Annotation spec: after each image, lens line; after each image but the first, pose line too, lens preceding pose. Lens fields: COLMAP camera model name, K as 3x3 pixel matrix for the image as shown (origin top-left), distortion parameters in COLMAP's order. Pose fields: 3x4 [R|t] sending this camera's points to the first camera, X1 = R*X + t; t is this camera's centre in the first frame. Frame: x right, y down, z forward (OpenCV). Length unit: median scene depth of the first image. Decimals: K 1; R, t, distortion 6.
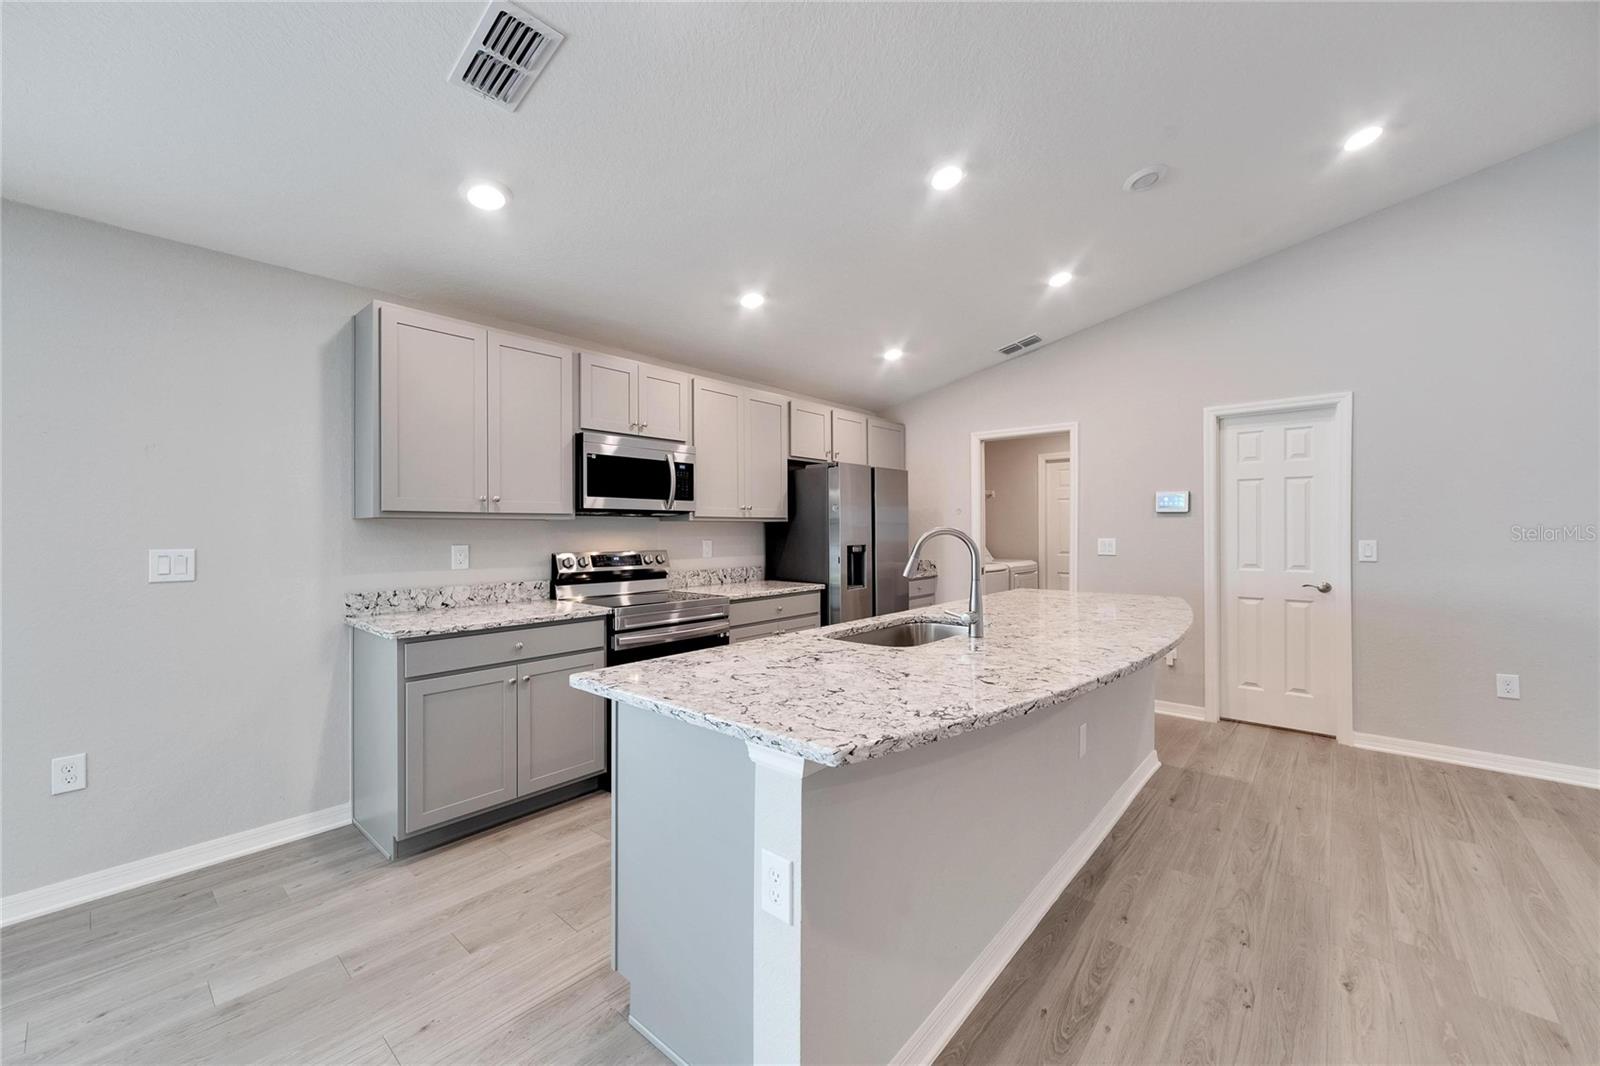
lens RADIAL K [[619.5, 0, 799.2], [0, 619.5, 519.6], [0, 0, 1]] dist [0.007579, 0.000107]
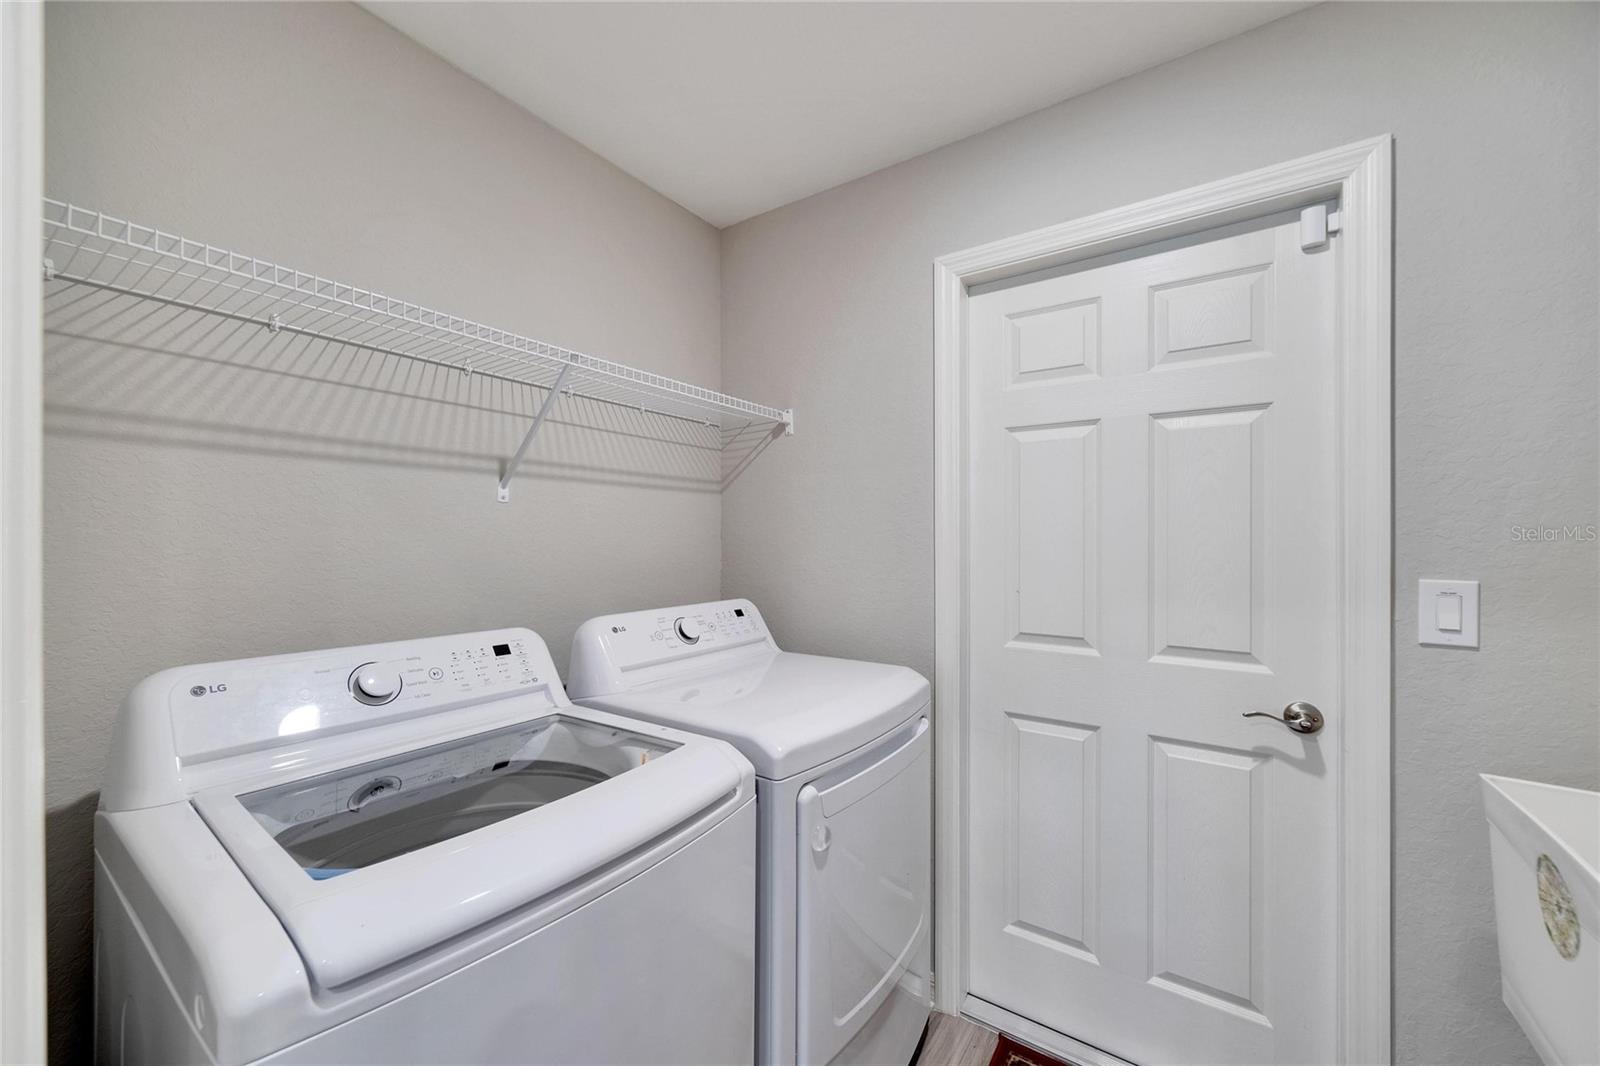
lens RADIAL K [[619.7, 0, 792.1], [0, 619.7, 534.0], [0, 0, 1]] dist [-0.000349, 0.000661]
pose [[0.993883, 0.009436, 0.110032, 0.578443], [-0.010037, 0.999938, 0.004903, 0.019456], [-0.109979, -0.005978, 0.993916, 1.454831]]
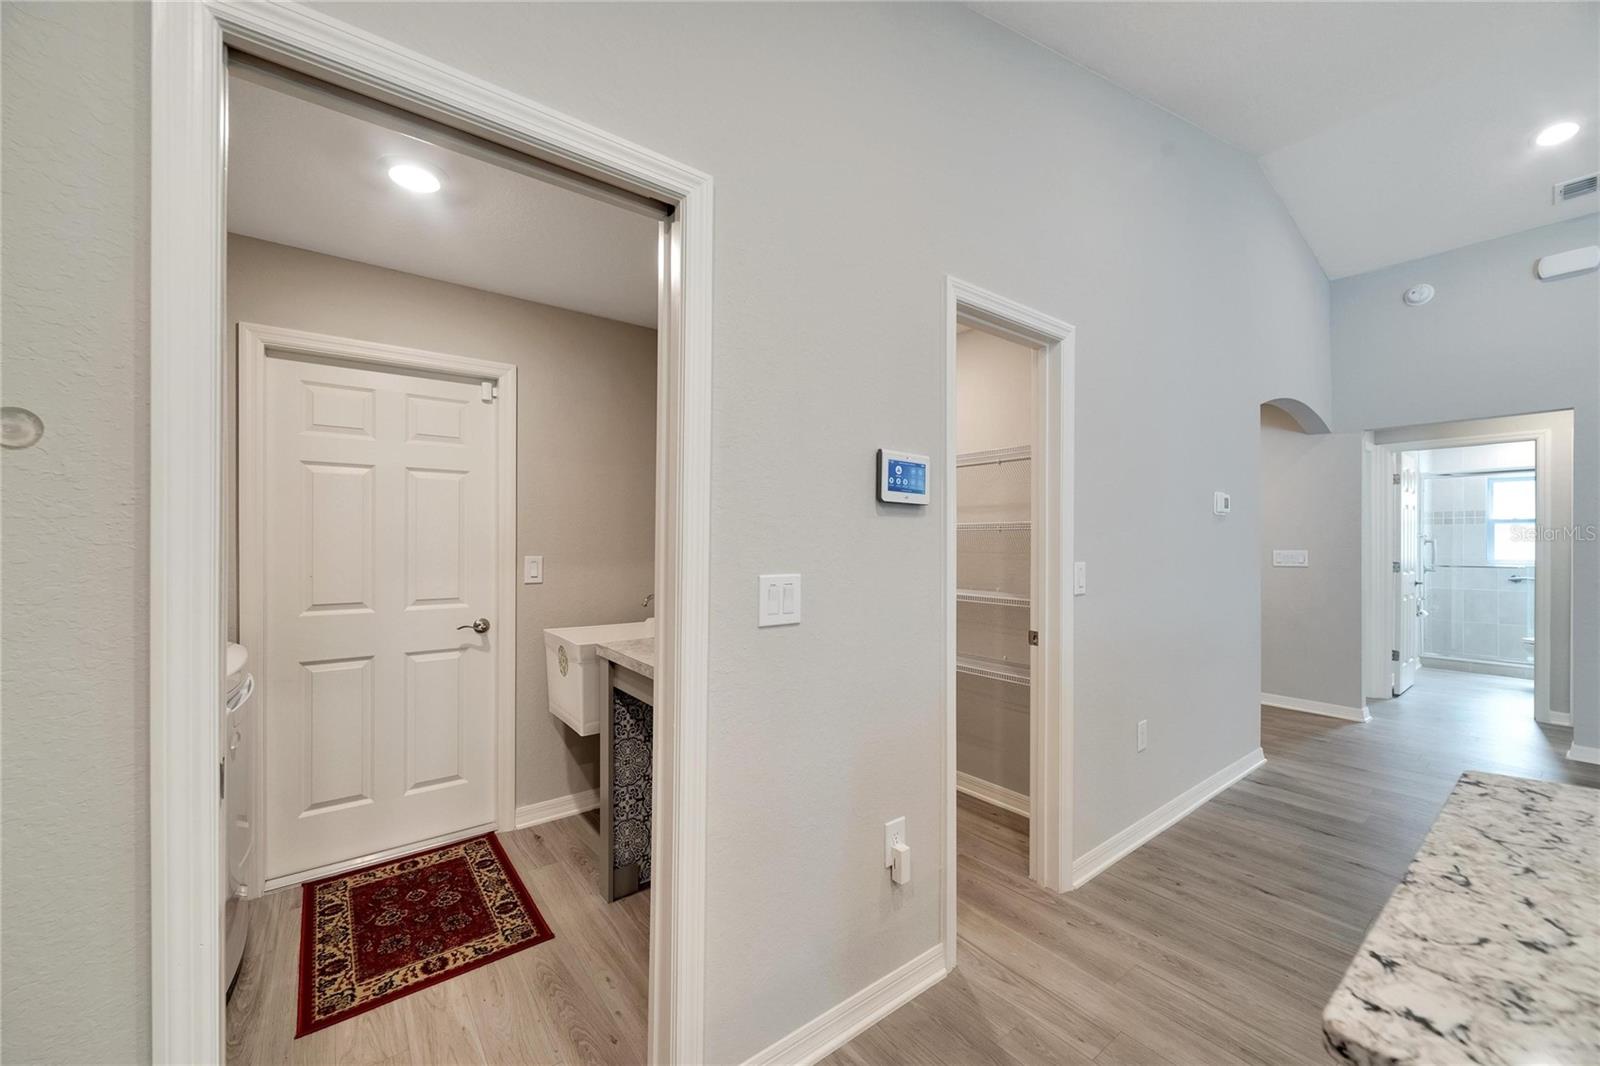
lens RADIAL K [[612.8, 0, 794.6], [0, 612.8, 542.9], [0, 0, 1]] dist [-0.003202, -0.000097]
pose [[0.207950, 0.000837, 0.978139, 0.241464], [-0.015051, 0.999884, 0.002344, 0.017782], [-0.978024, -0.015209, 0.207939, 1.239518]]
